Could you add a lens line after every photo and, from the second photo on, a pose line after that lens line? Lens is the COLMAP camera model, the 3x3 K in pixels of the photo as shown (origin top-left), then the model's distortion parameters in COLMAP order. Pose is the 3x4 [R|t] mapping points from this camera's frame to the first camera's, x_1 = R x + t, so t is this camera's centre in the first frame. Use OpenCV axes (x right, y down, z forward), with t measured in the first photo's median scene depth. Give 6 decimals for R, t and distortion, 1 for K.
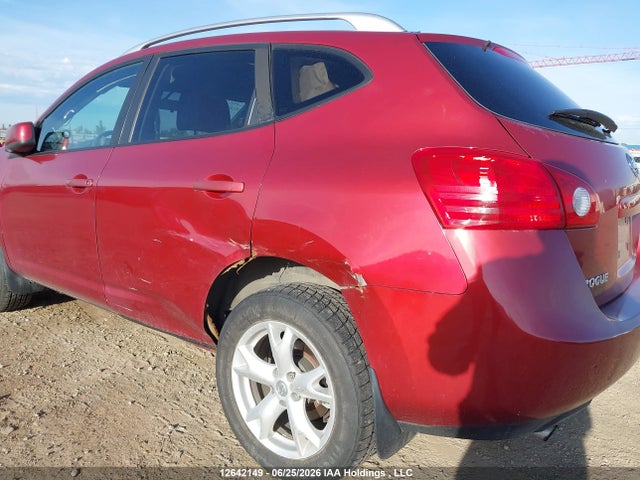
lens RADIAL K [[485.8, 0, 323.9], [0, 485.8, 239.1], [0, 0, 1]] dist [0.040988, -0.033516]
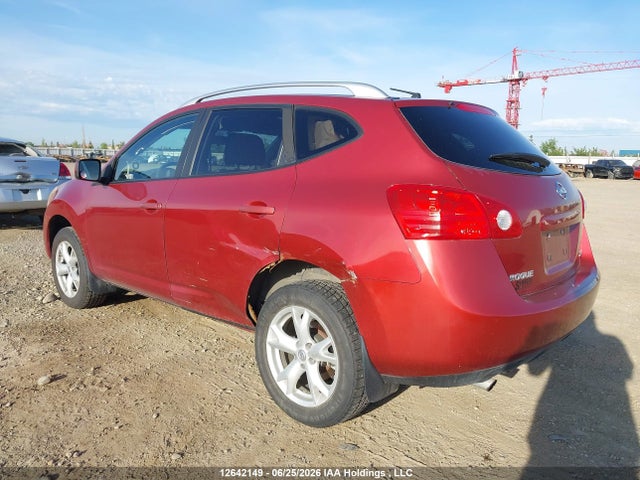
lens RADIAL K [[485.8, 0, 320.2], [0, 485.8, 240.7], [0, 0, 1]] dist [0.040988, -0.033516]
pose [[0.996983, -0.005503, -0.077420, 0.068913], [0.003938, 0.999785, -0.020352, 0.008347], [0.077515, 0.019985, 0.996791, -0.354617]]
